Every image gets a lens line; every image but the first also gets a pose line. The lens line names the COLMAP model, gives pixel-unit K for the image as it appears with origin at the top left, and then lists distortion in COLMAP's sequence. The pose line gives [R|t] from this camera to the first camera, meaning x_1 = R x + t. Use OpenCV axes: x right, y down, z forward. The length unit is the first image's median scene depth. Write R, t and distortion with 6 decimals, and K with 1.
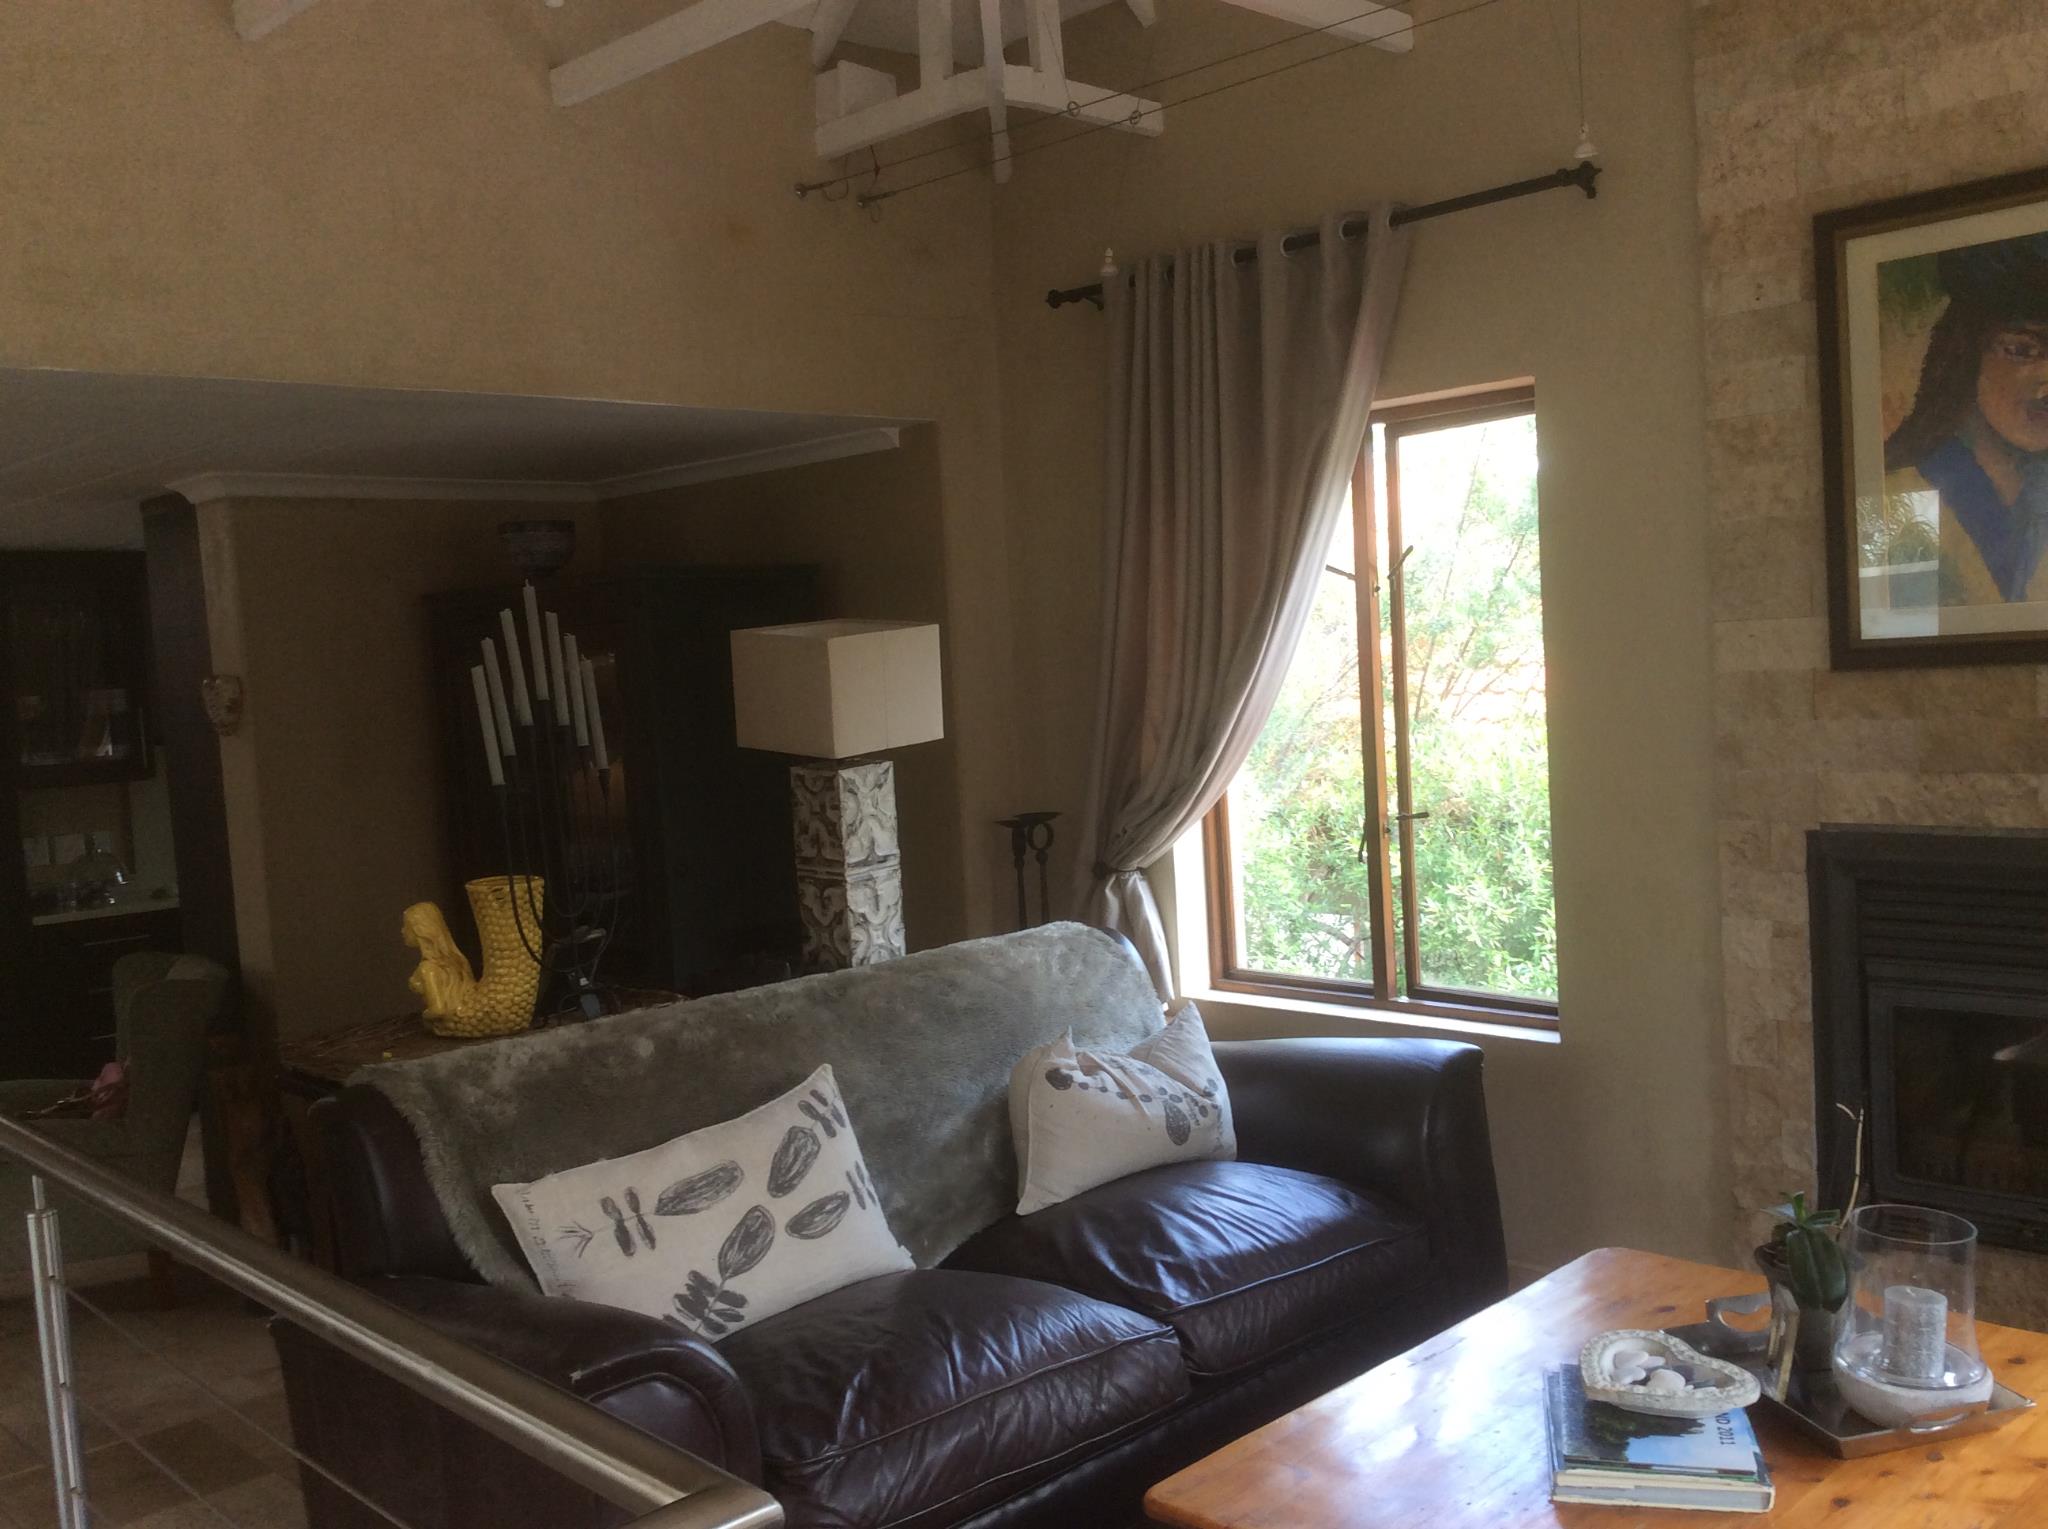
lens RADIAL K [[1834.7, 0, 1024.0], [0, 1834.7, 764.5], [0, 0, 1]] dist [0.002754, 0.003233]
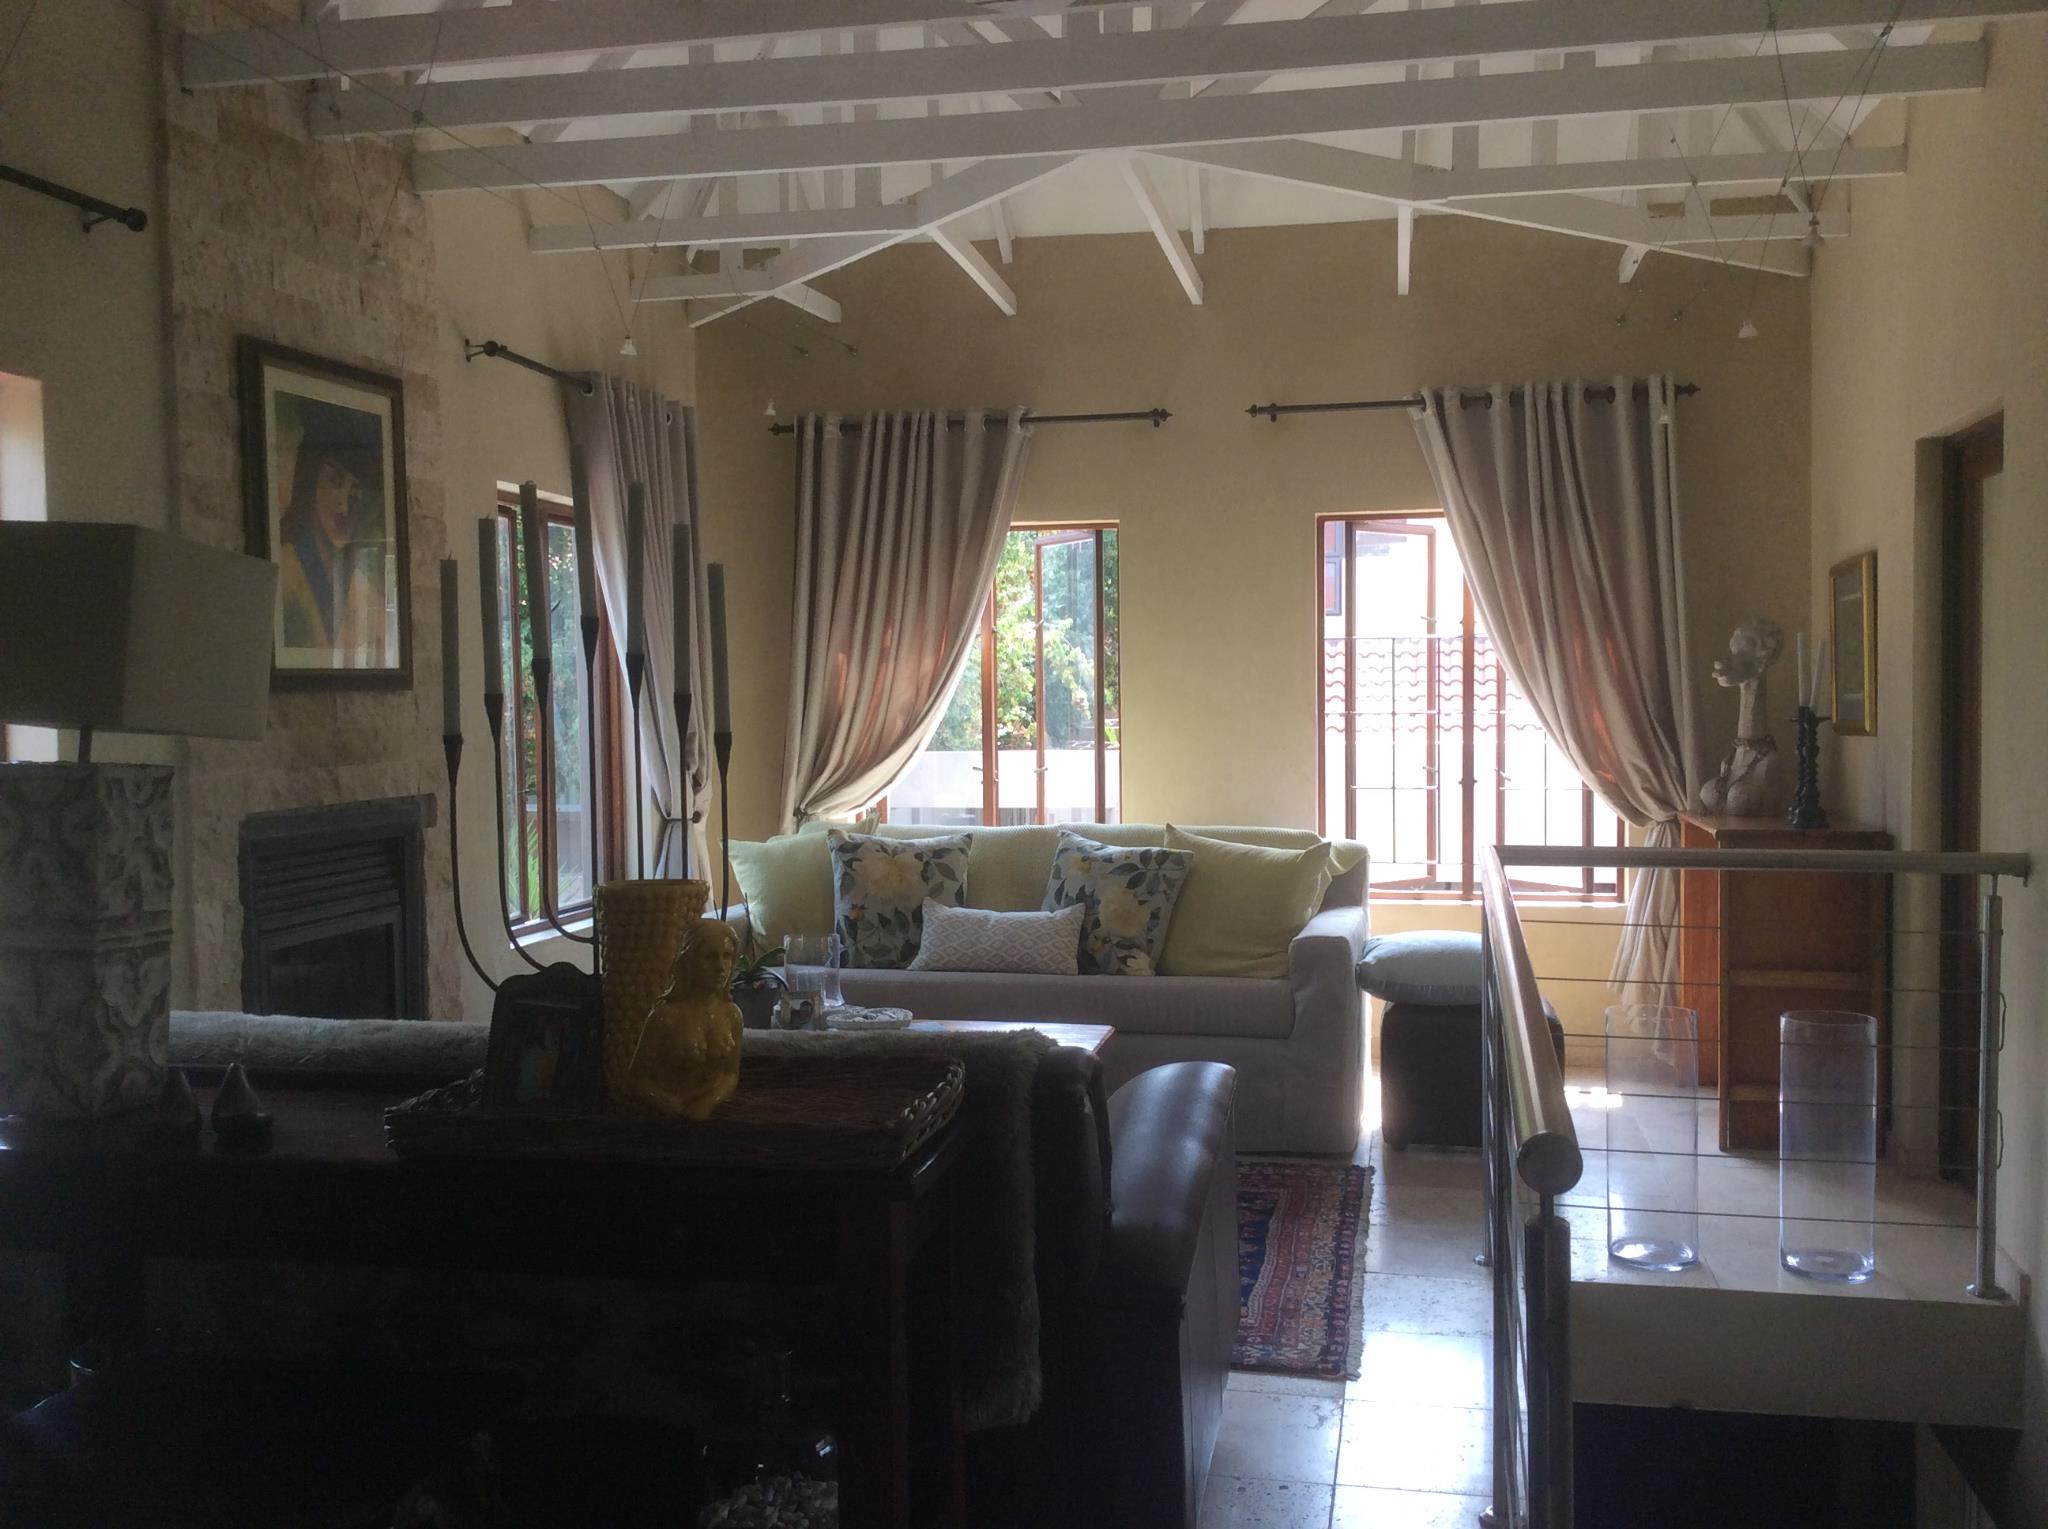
lens RADIAL K [[1923.7, 0, 1024.0], [0, 1923.7, 764.5], [0, 0, 1]] dist [0.001509, -0.000741]
pose [[-0.551869, 0.030503, 0.833373, -0.951723], [0.093039, 0.995344, 0.025180, 0.014741], [-0.828724, 0.091432, -0.552138, 1.287874]]
